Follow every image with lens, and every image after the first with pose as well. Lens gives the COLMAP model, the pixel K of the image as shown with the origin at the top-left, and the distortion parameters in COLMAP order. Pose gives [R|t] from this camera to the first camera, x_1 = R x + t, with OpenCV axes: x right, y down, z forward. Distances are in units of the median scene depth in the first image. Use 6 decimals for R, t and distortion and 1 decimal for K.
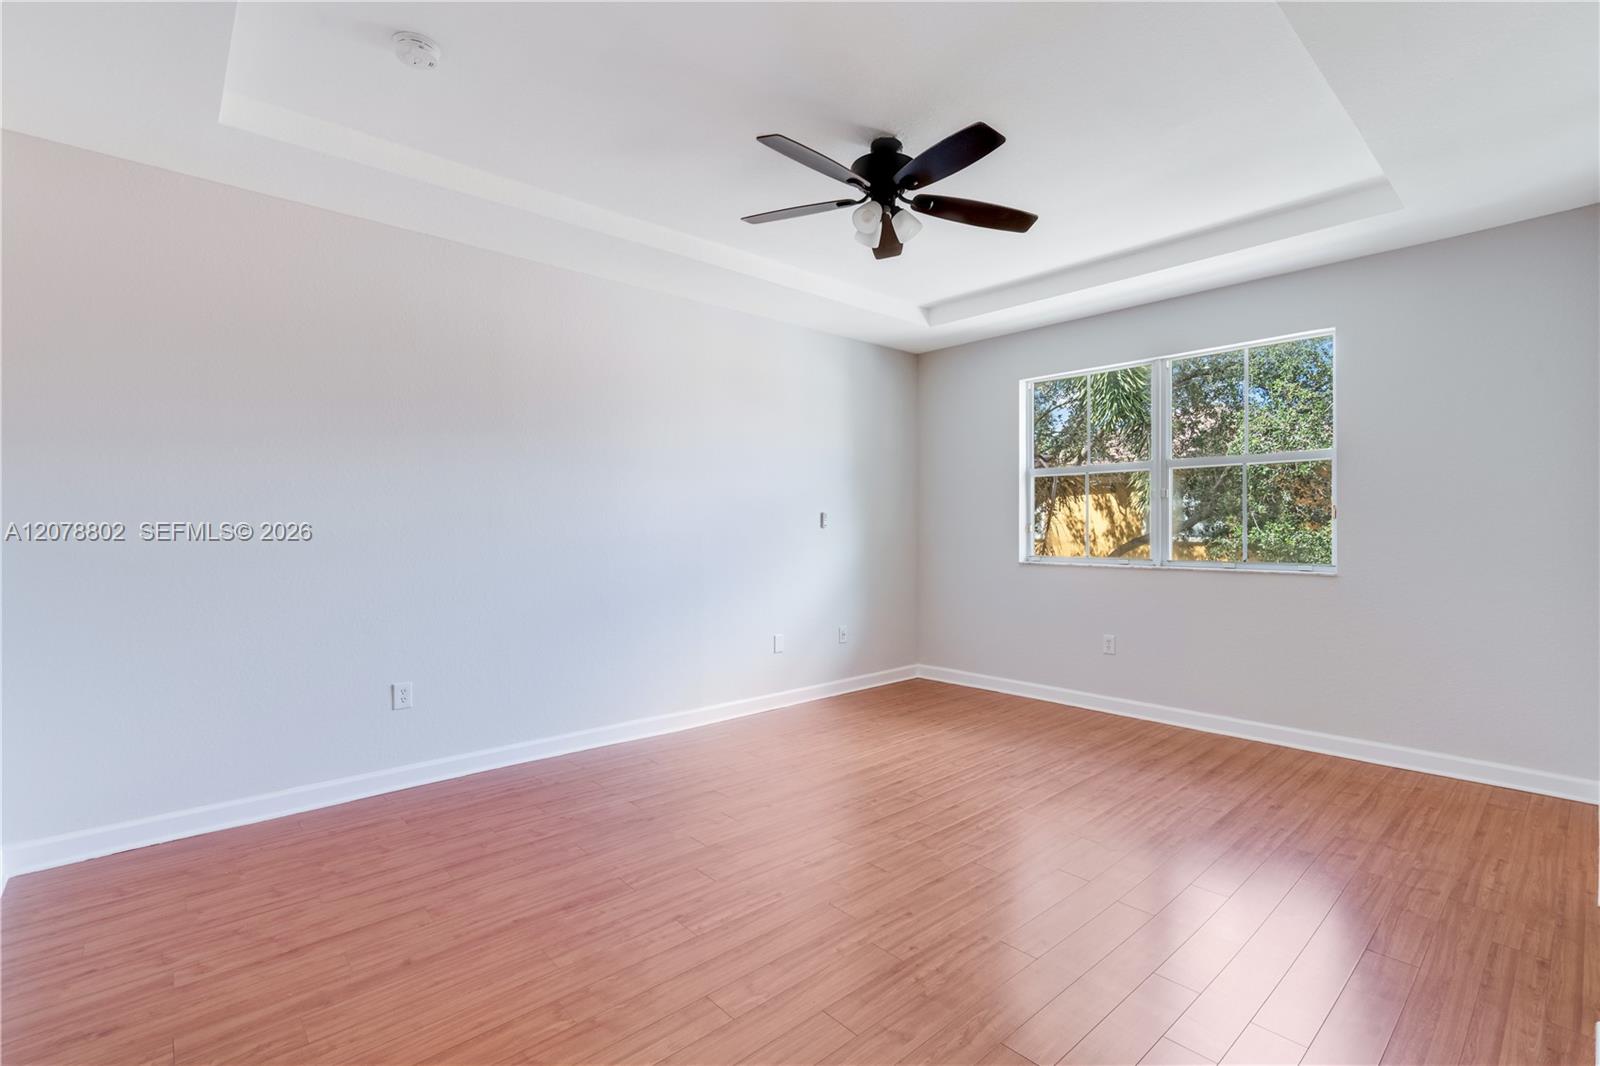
lens RADIAL K [[718.5, 0, 802.9], [0, 718.5, 526.4], [0, 0, 1]] dist [-0.000407, 0.000139]
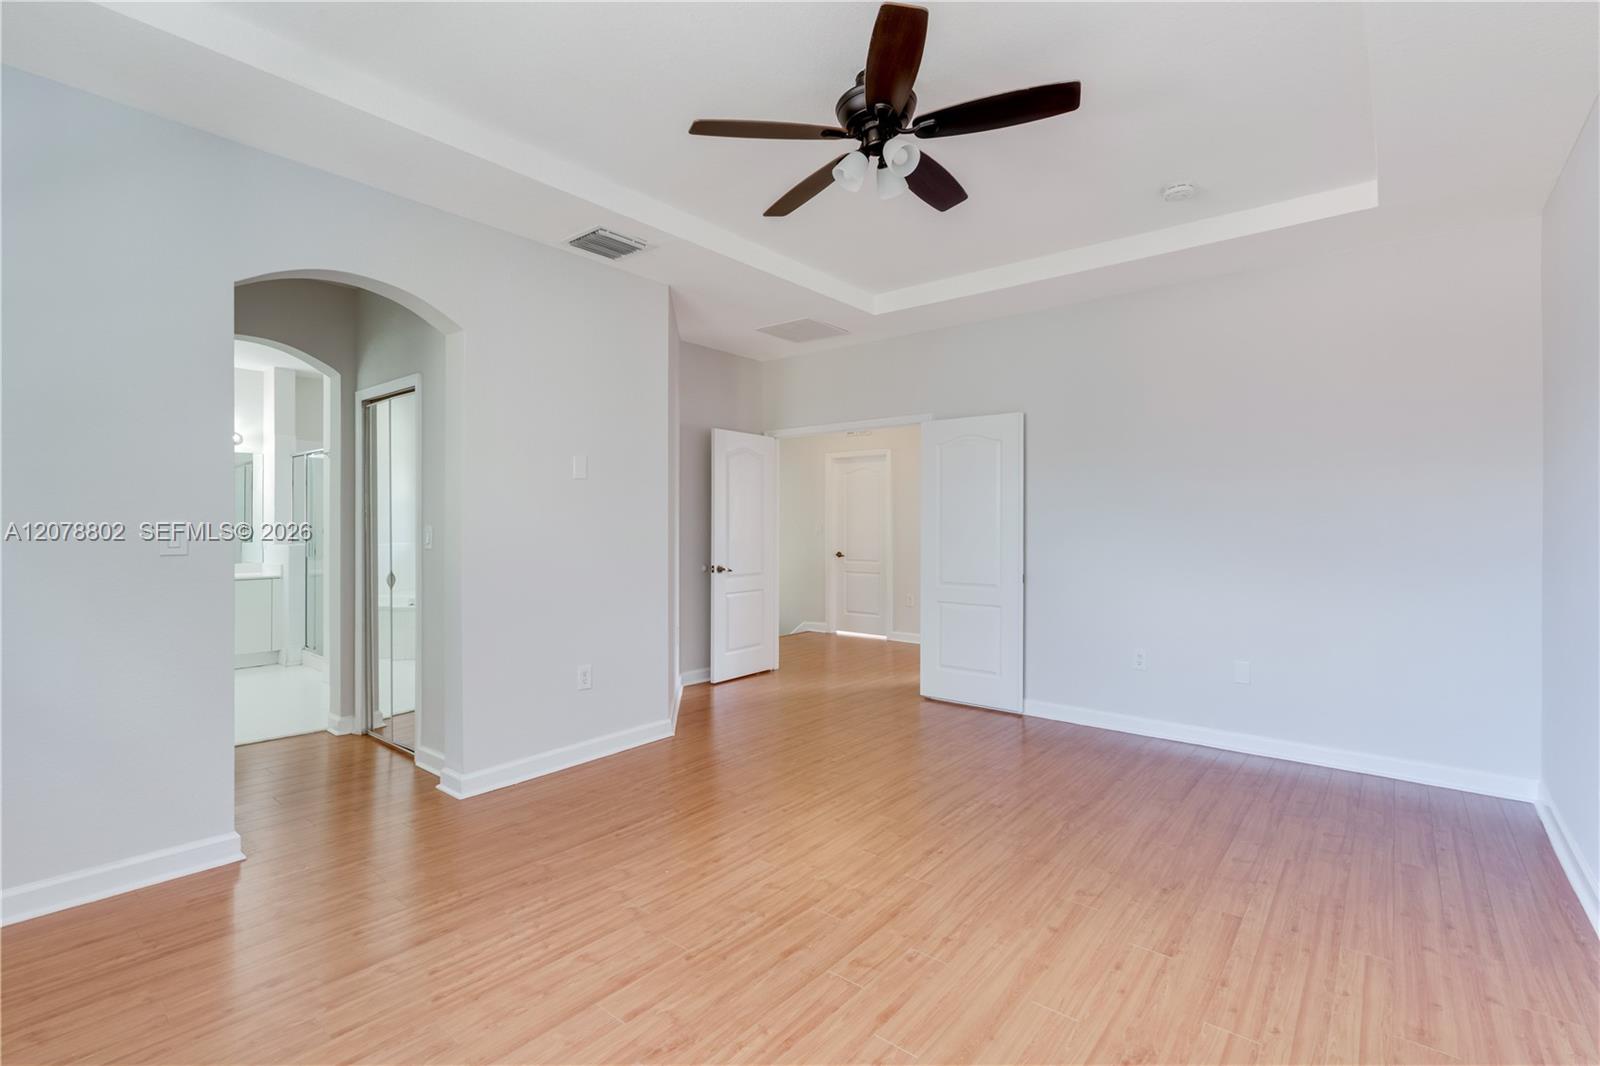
lens RADIAL K [[718.5, 0, 799.0], [0, 718.5, 531.6], [0, 0, 1]] dist [-0.000407, 0.000139]
pose [[-0.988856, -0.000539, -0.148876, 0.333608], [-0.001657, 0.999971, 0.007384, -0.001065], [0.148867, 0.007549, -0.988828, 1.838681]]
